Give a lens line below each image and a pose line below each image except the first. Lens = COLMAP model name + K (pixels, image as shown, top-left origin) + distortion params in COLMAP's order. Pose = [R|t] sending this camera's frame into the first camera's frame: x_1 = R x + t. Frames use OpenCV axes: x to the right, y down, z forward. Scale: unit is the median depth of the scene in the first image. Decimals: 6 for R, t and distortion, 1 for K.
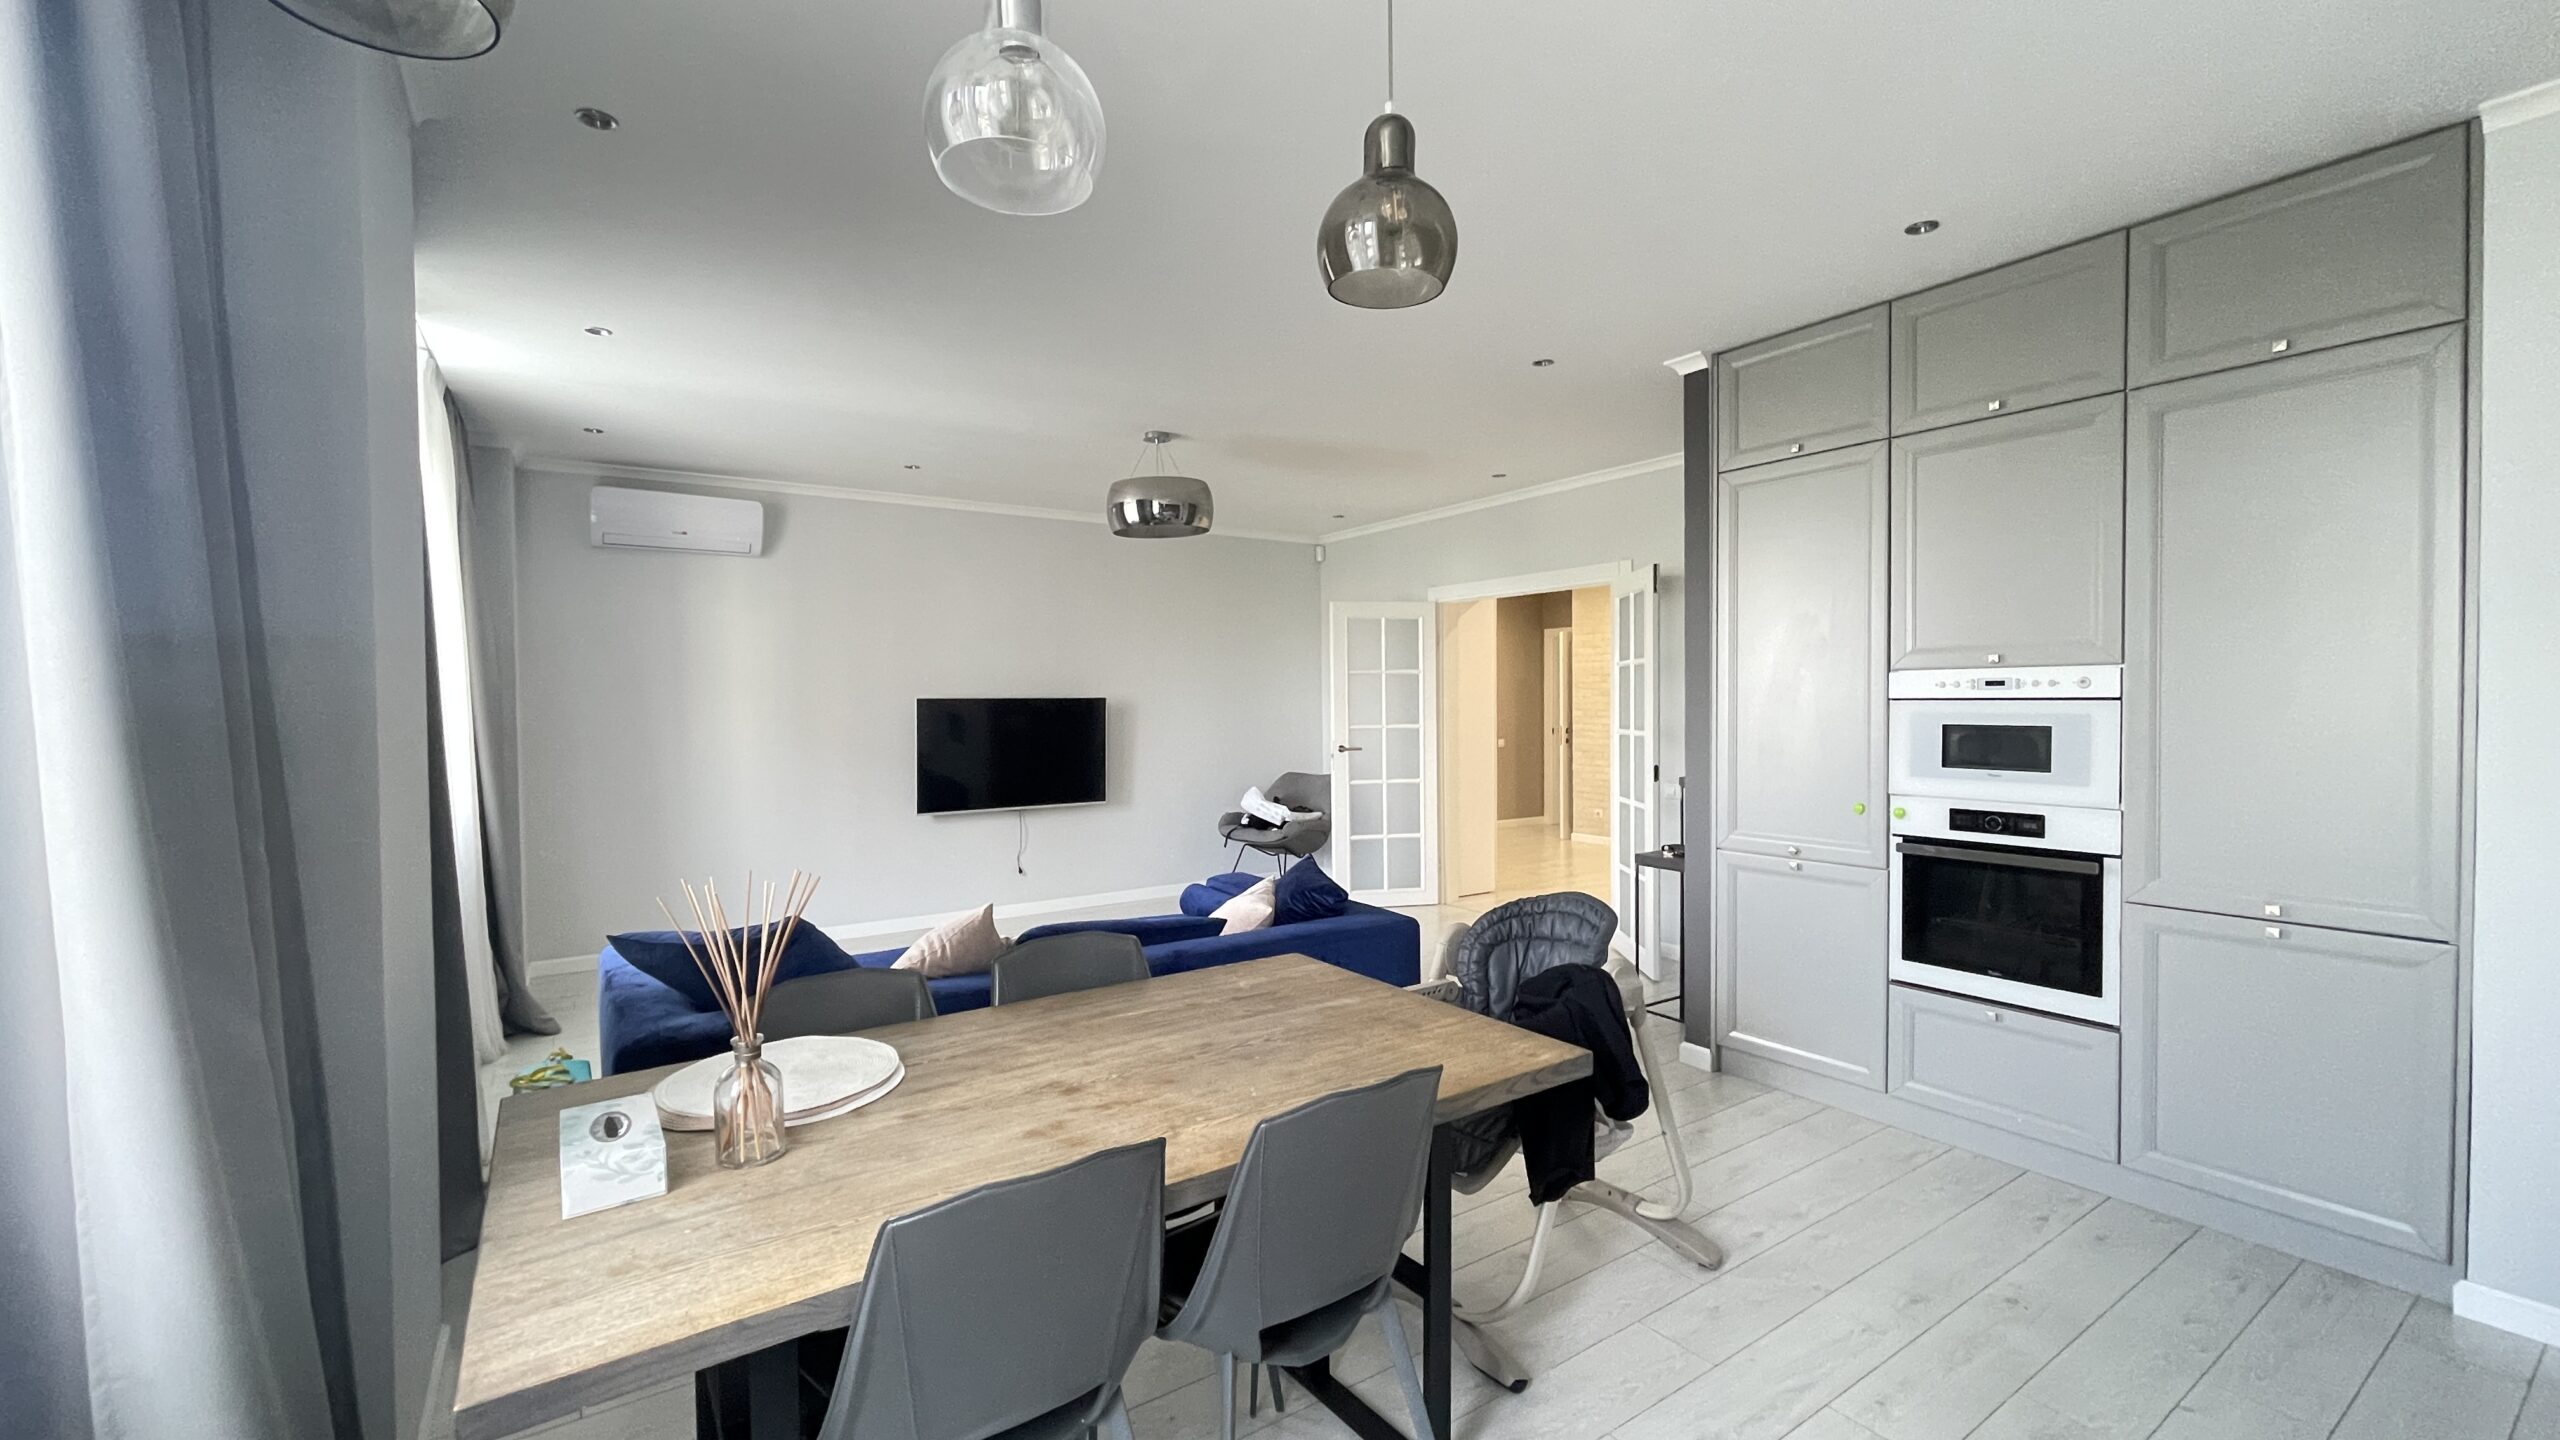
lens RADIAL K [[1031.9, 0, 1273.3], [0, 1031.9, 725.9], [0, 0, 1]] dist [-0.000423, -0.000221]
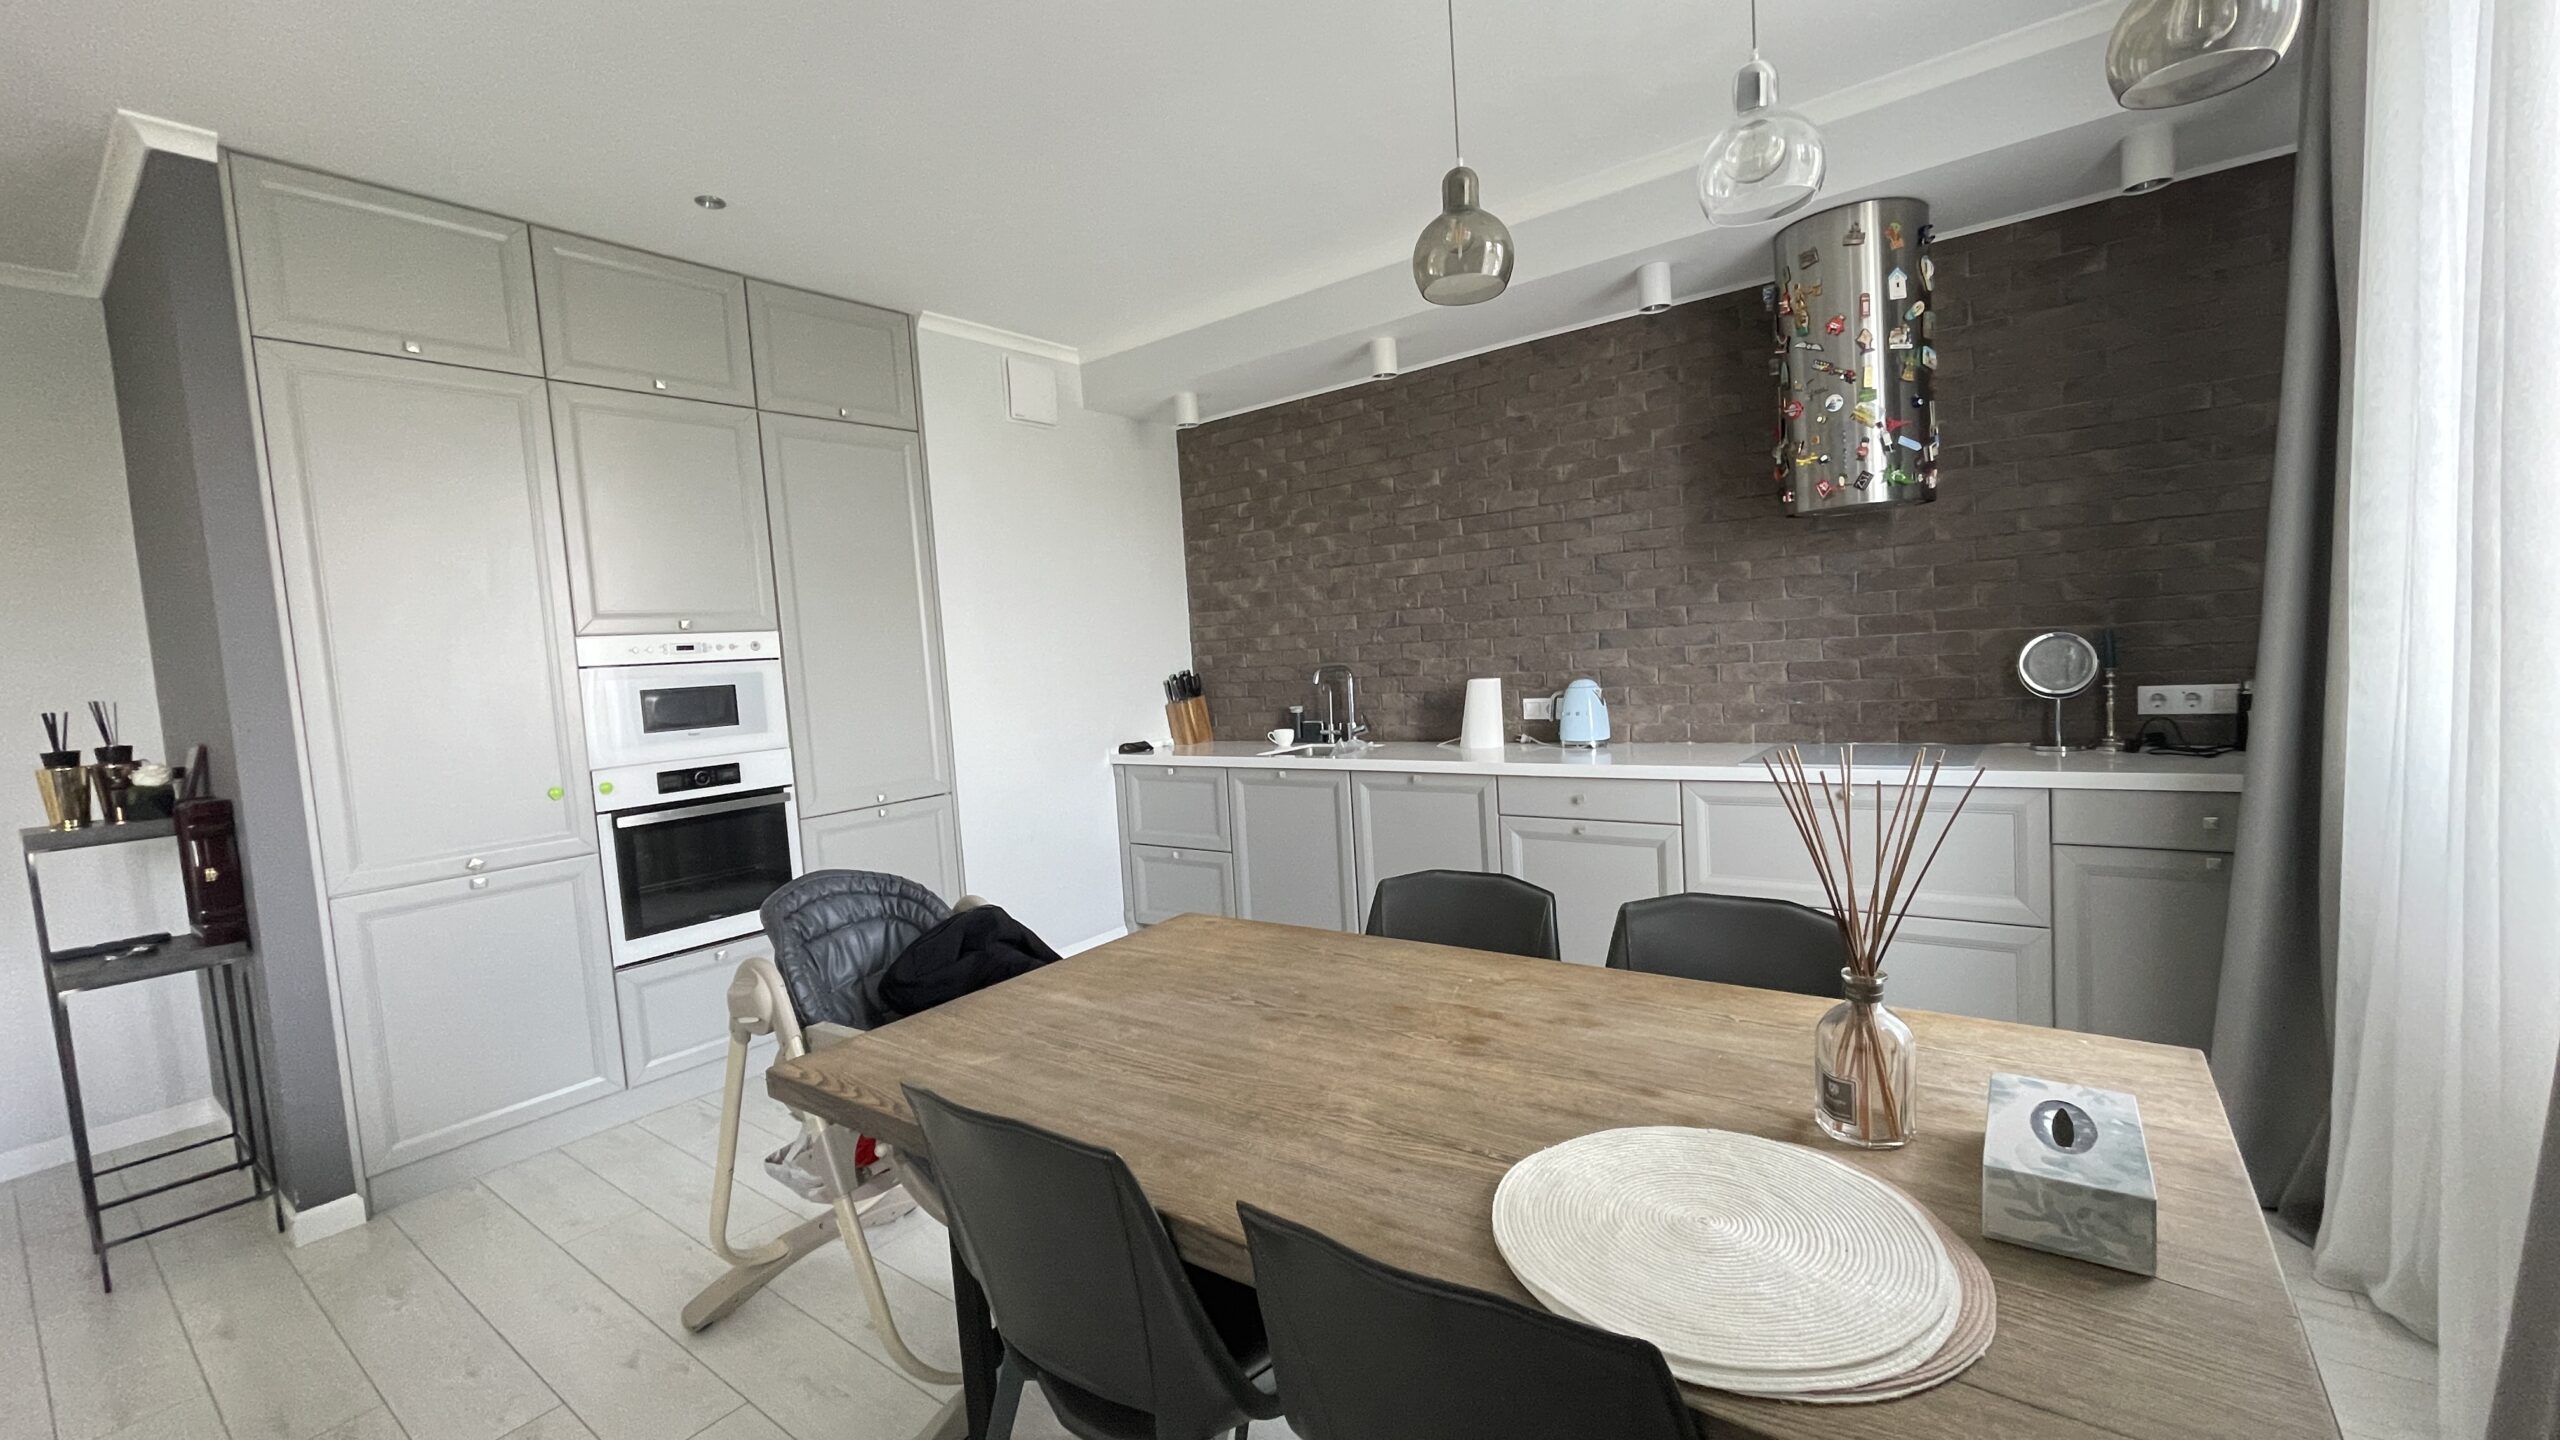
lens RADIAL K [[1031.9, 0, 1281.4], [0, 1031.9, 719.2], [0, 0, 1]] dist [-0.000423, -0.000221]
pose [[-0.326127, -0.032484, 0.944768, -0.585614], [0.090337, 0.993765, 0.065352, 0.020469], [-0.941000, 0.106660, -0.321159, 0.885436]]
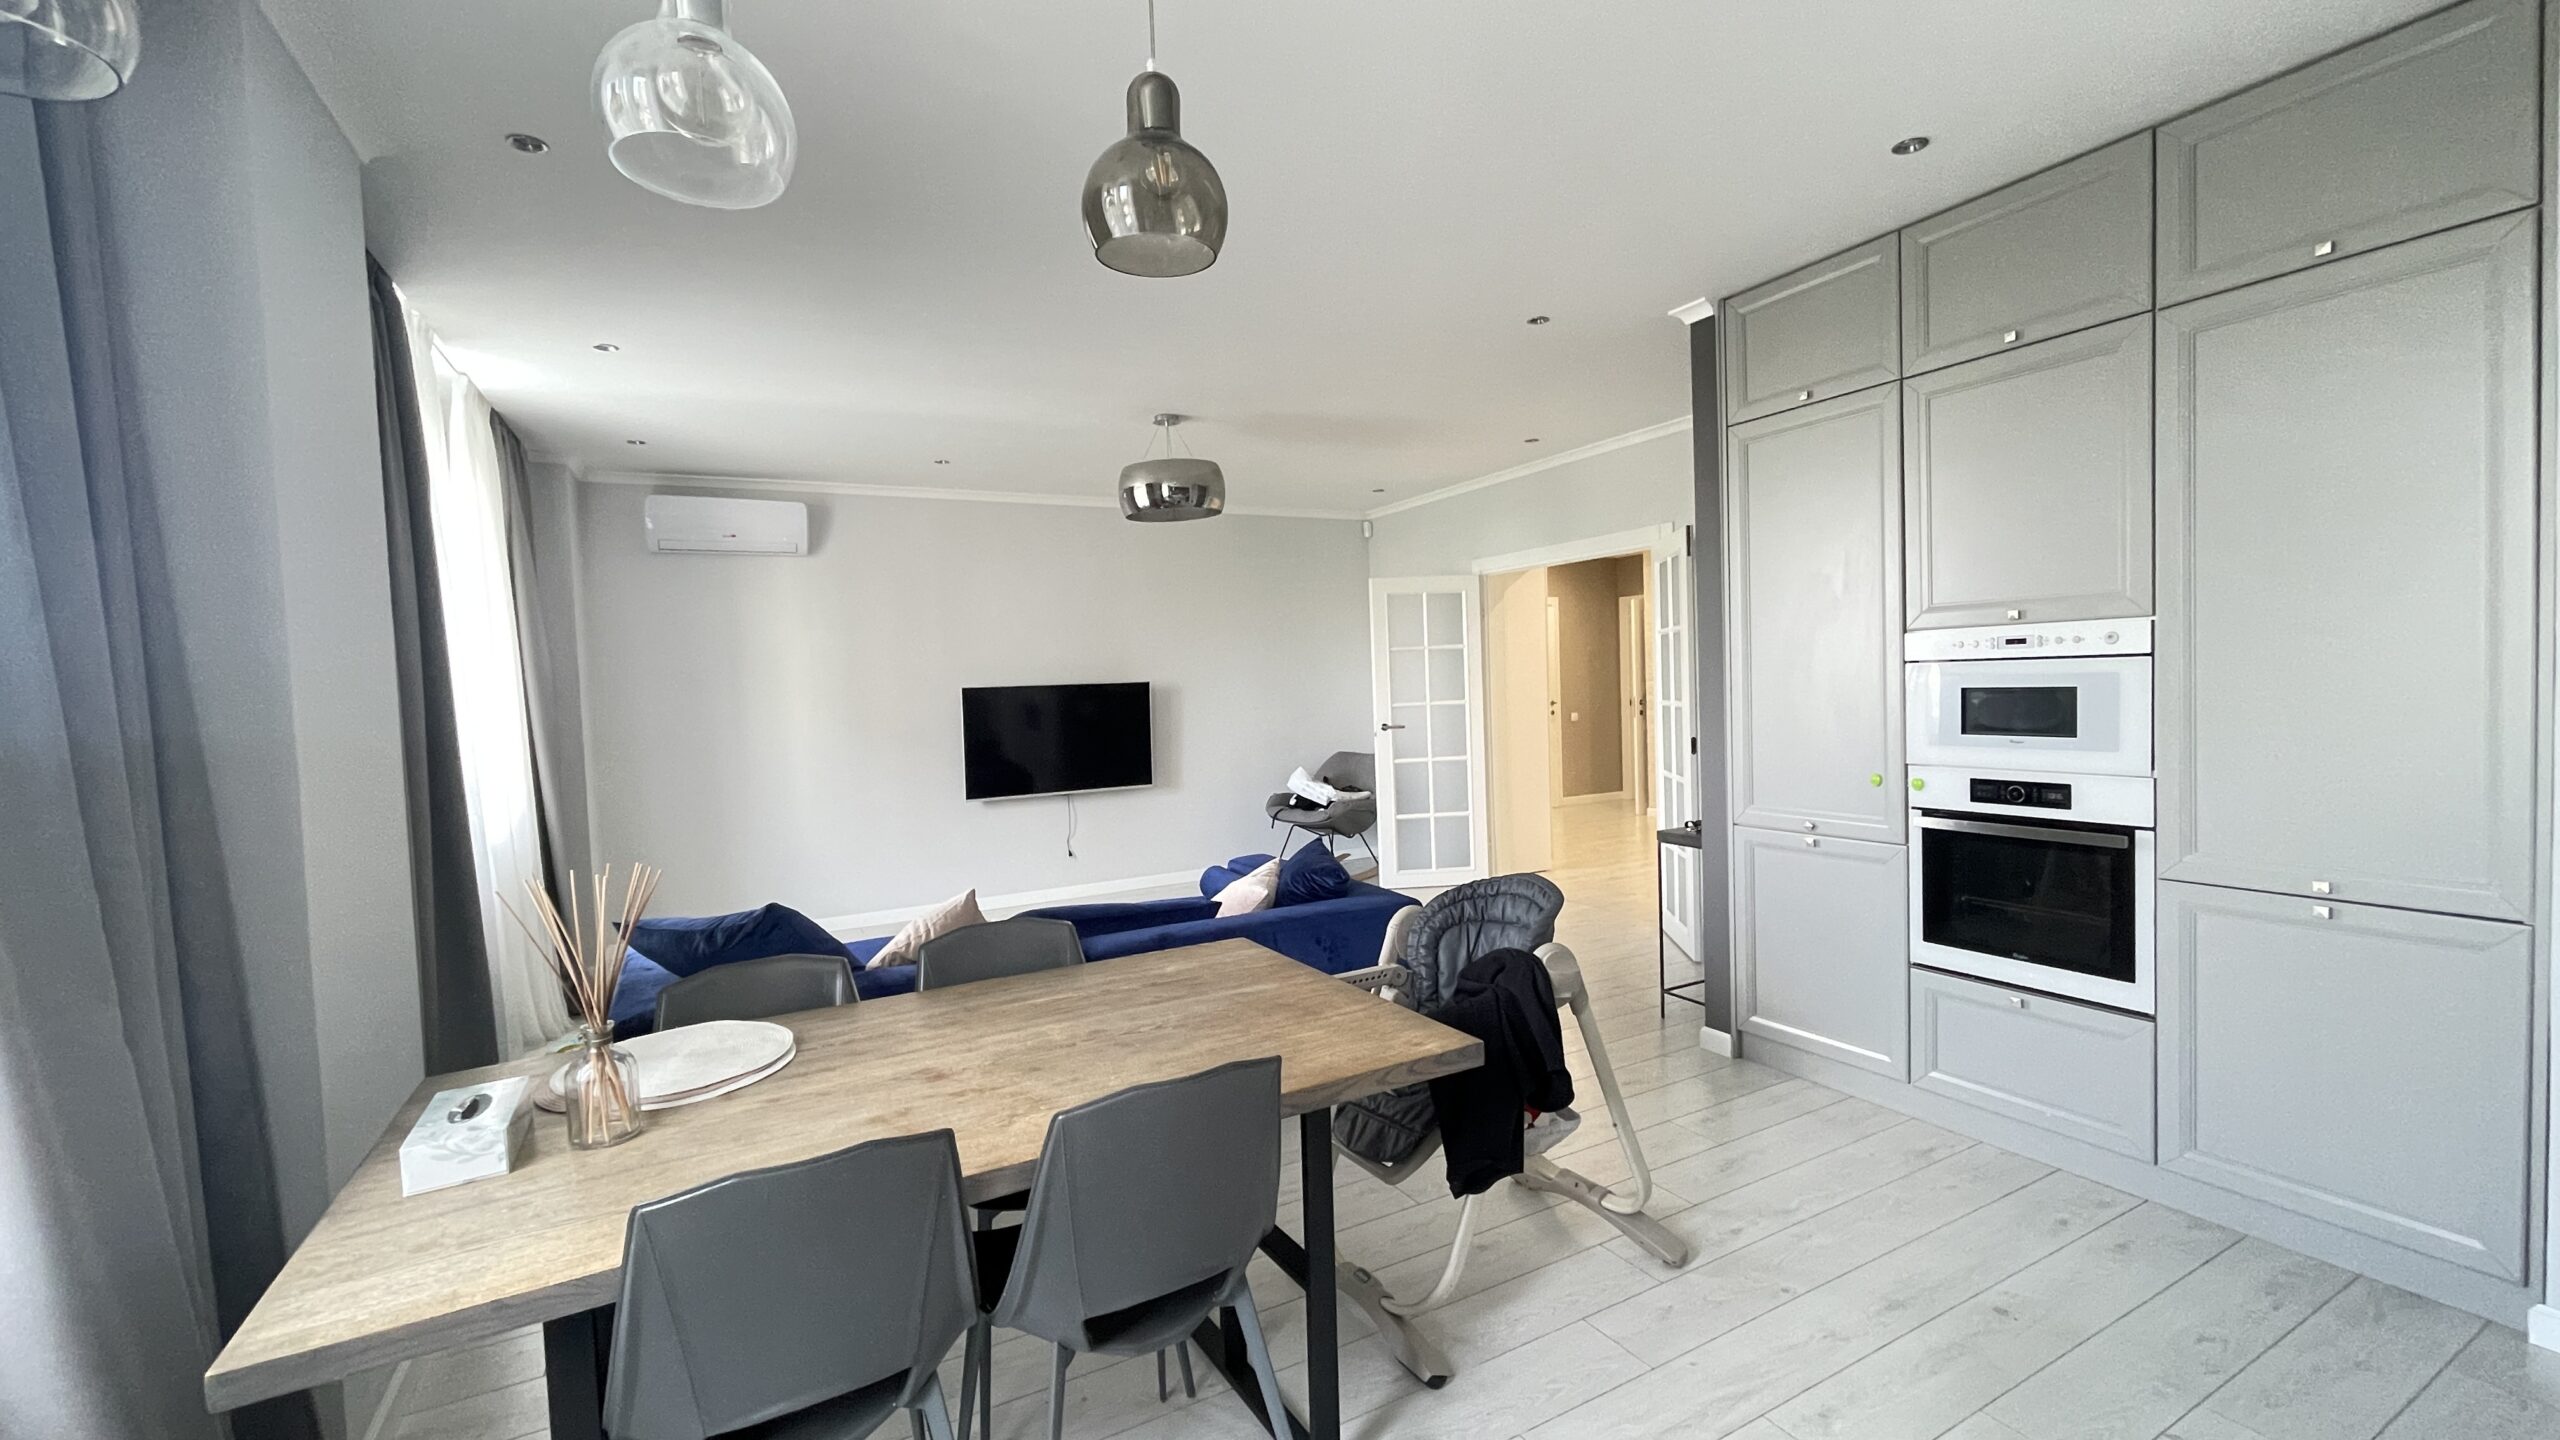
lens RADIAL K [[1031.9, 0, 1274.2], [0, 1031.9, 725.7], [0, 0, 1]] dist [-0.000423, -0.000221]
pose [[0.994541, -0.023746, -0.101608, 0.155575], [0.025775, 0.999493, 0.018708, -0.000750], [0.101112, -0.021225, 0.994649, 0.022989]]
